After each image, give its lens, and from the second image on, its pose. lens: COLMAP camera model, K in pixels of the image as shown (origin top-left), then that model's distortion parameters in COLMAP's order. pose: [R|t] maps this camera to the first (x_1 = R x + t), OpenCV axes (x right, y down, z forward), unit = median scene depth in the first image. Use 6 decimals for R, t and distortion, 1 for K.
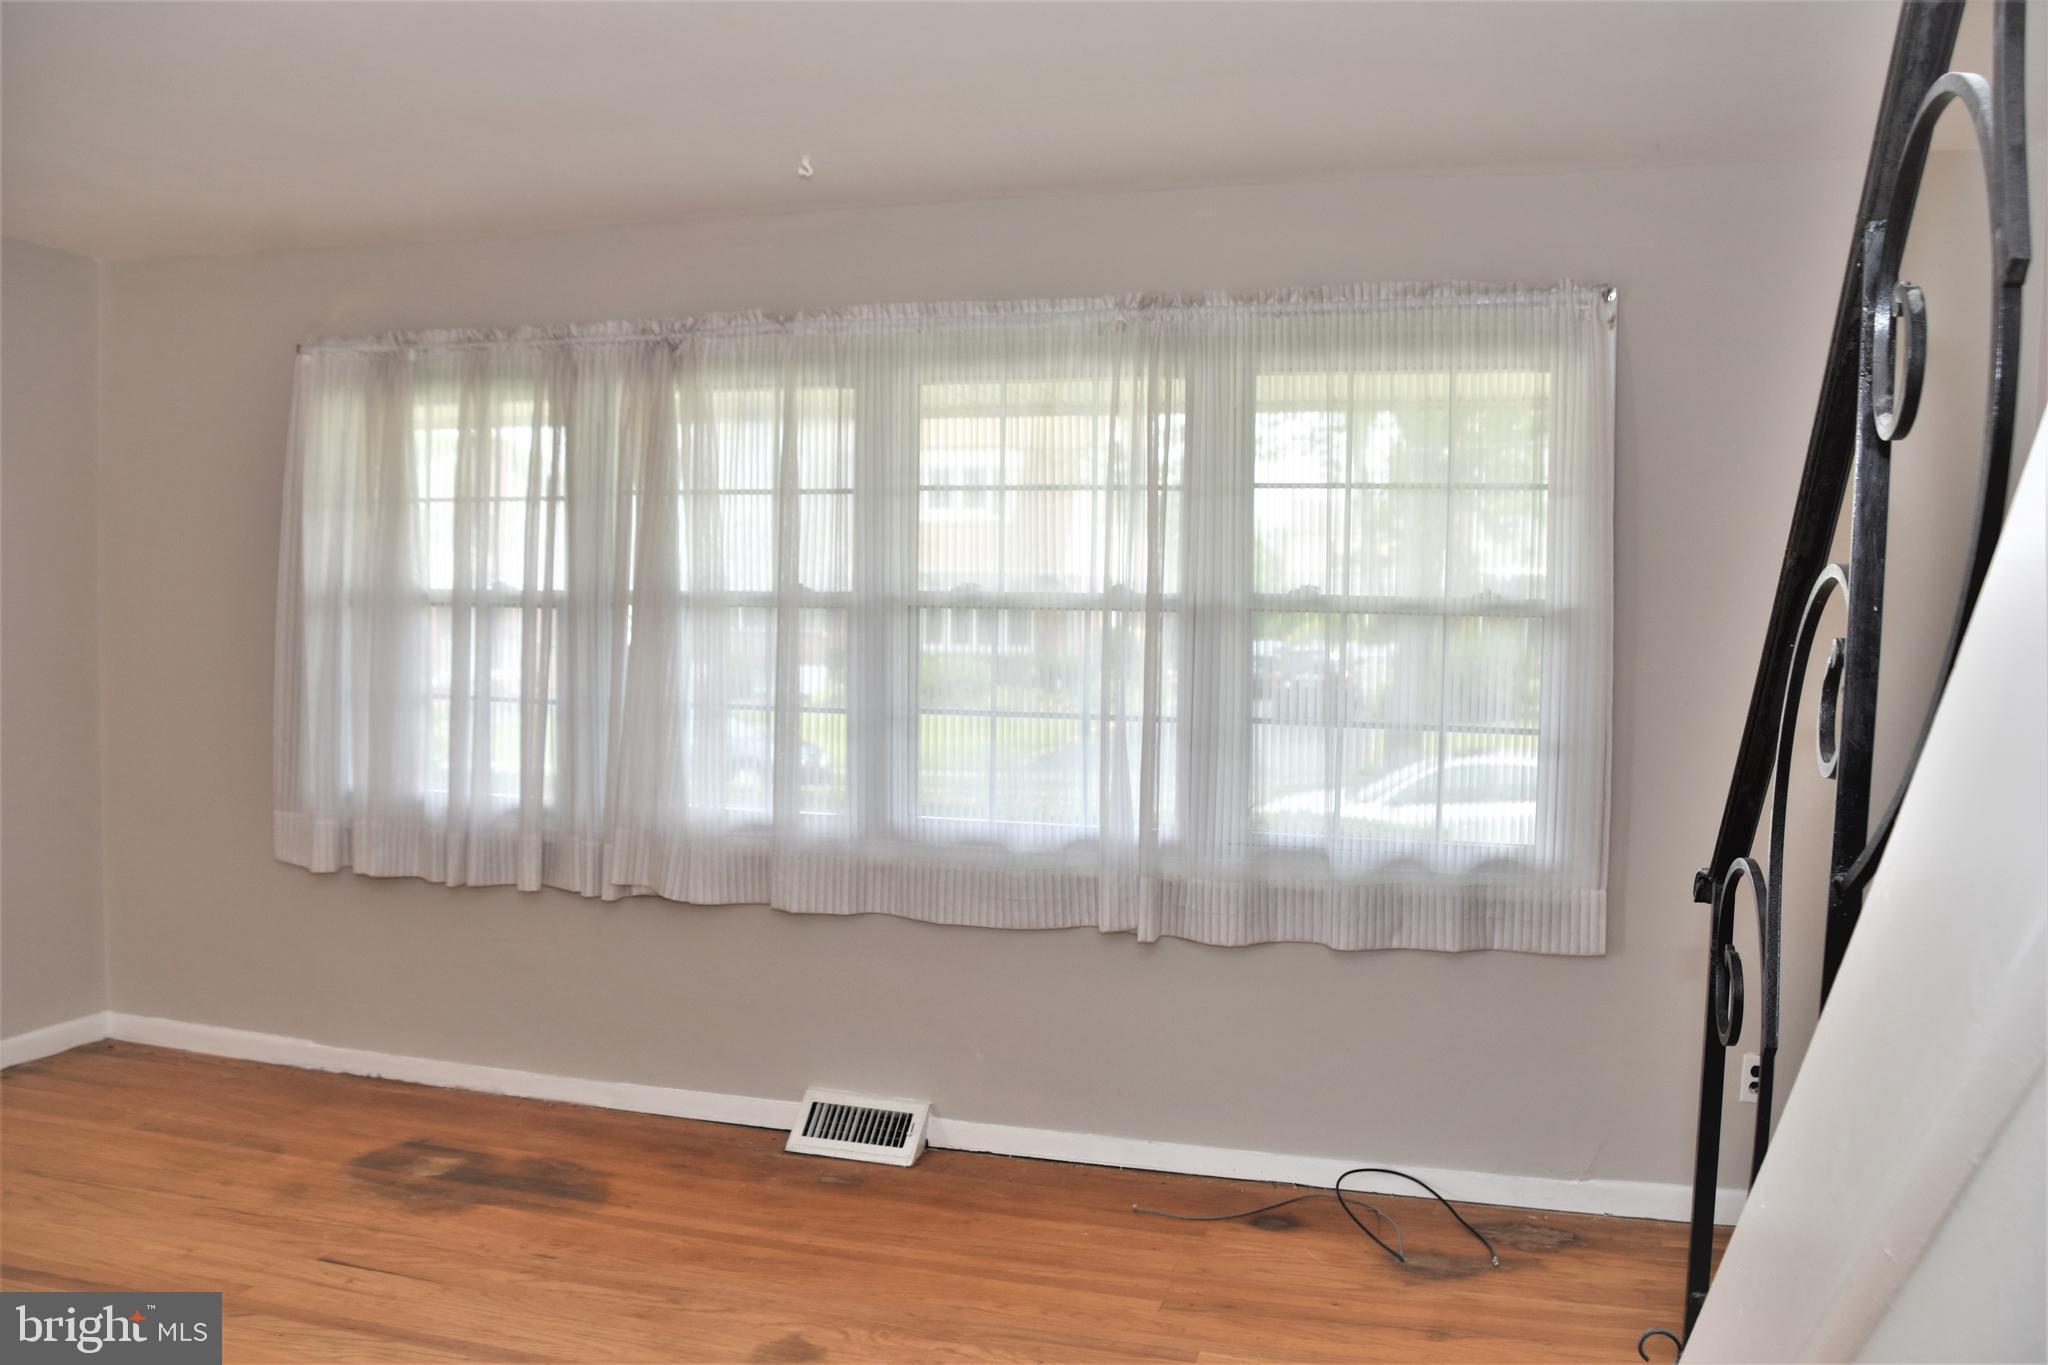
lens RADIAL K [[1642.9, 0, 998.7], [0, 1642.9, 709.9], [0, 0, 1]] dist [-0.169210, 0.105492]
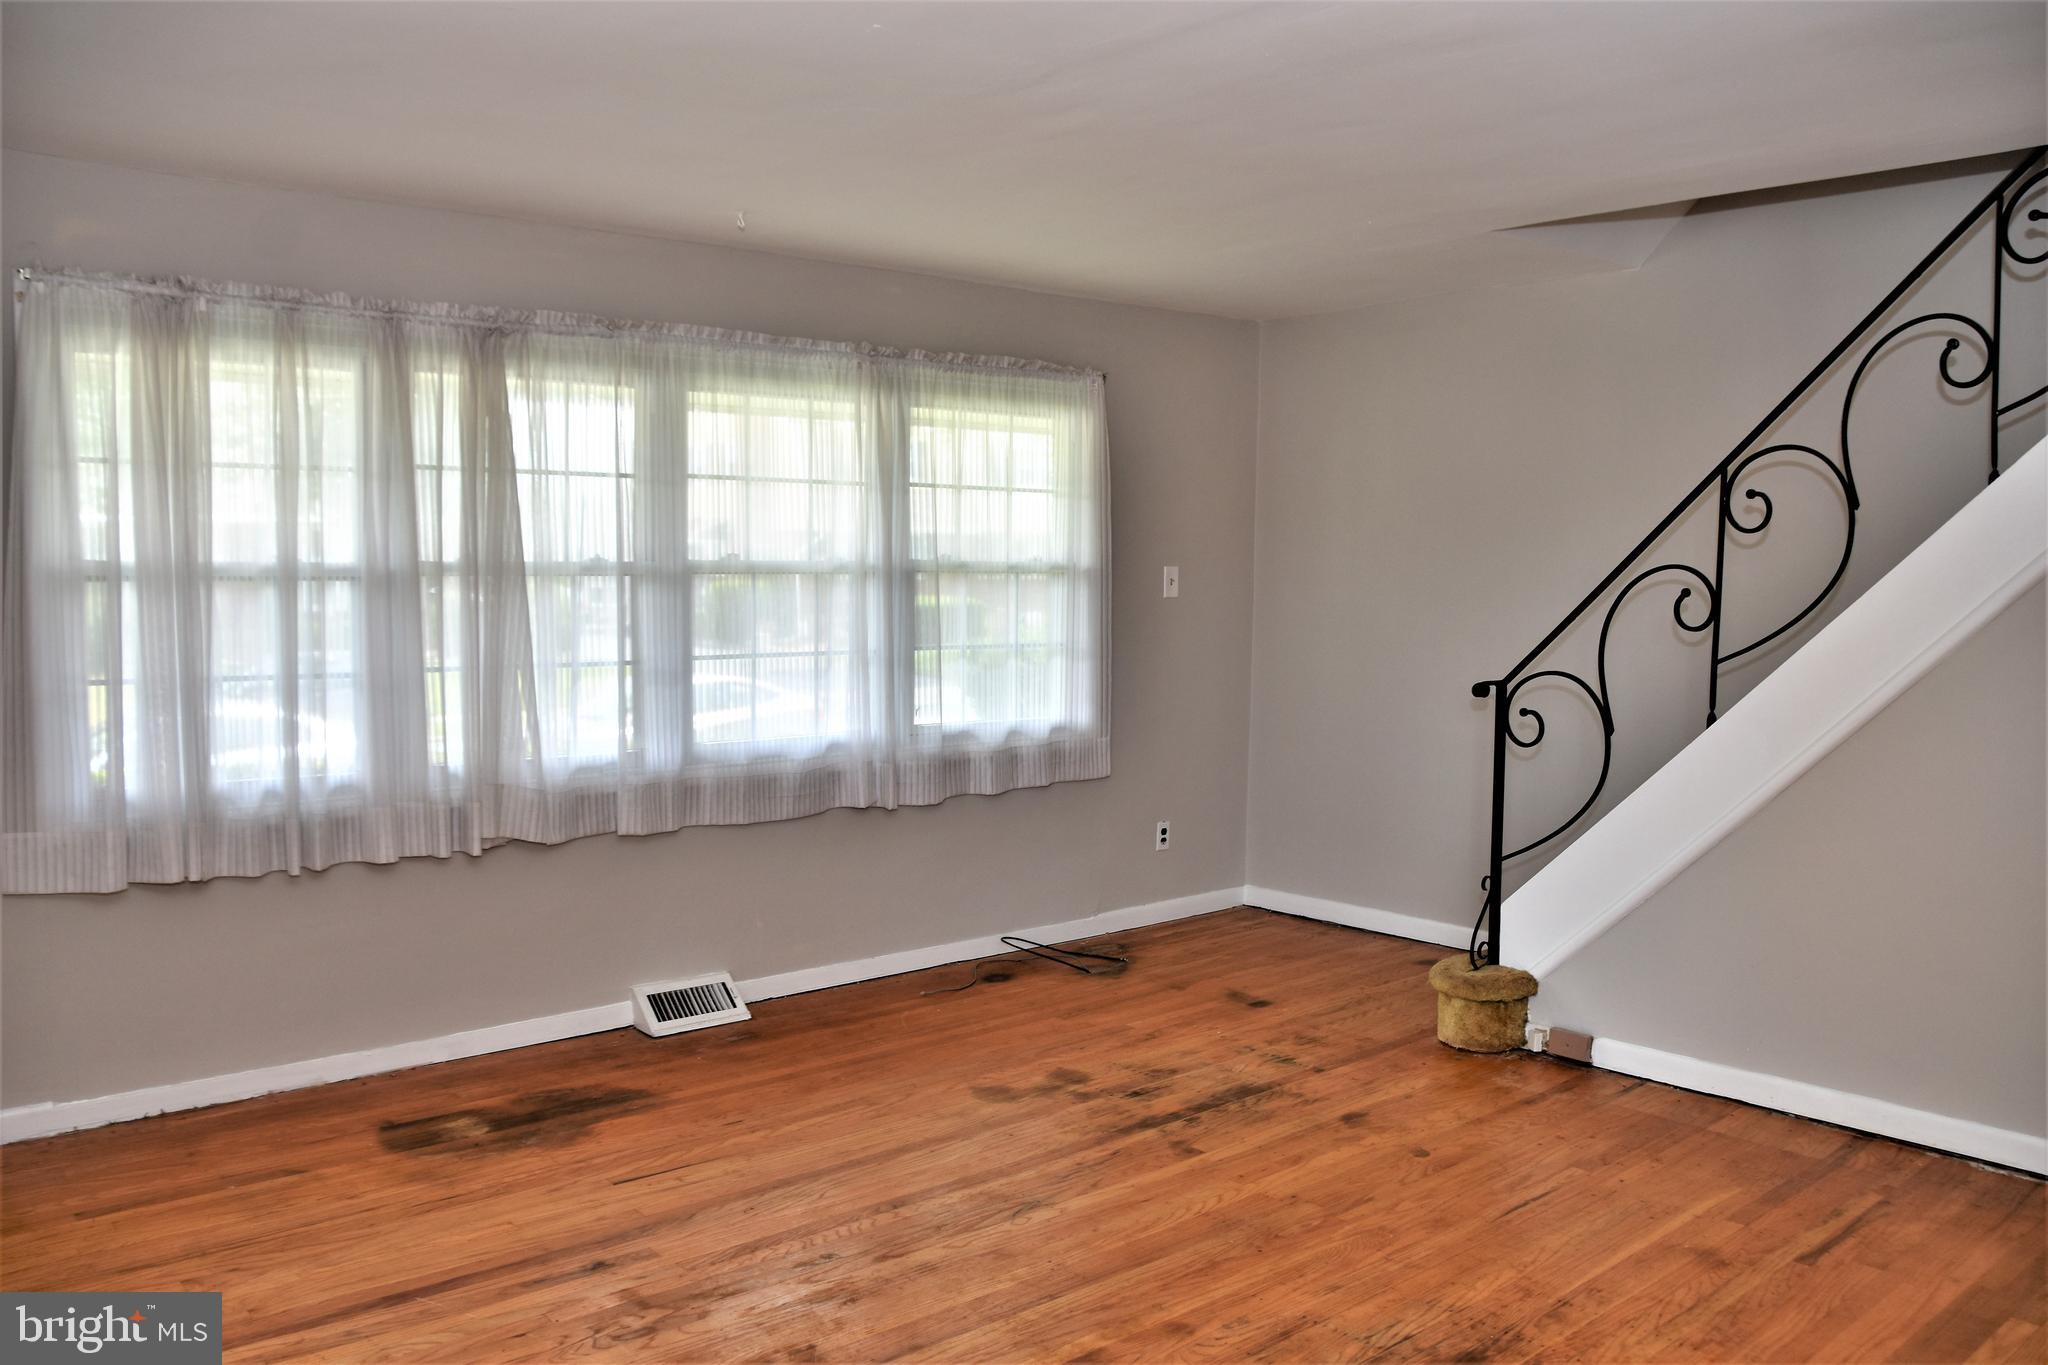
lens RADIAL K [[1642.9, 0, 998.7], [0, 1642.9, 709.9], [0, 0, 1]] dist [-0.169210, 0.105492]
pose [[0.536250, -0.079033, 0.840351, -0.985946], [0.066934, 0.996453, 0.051001, -0.007338], [-0.841401, 0.028898, 0.539637, 0.154822]]
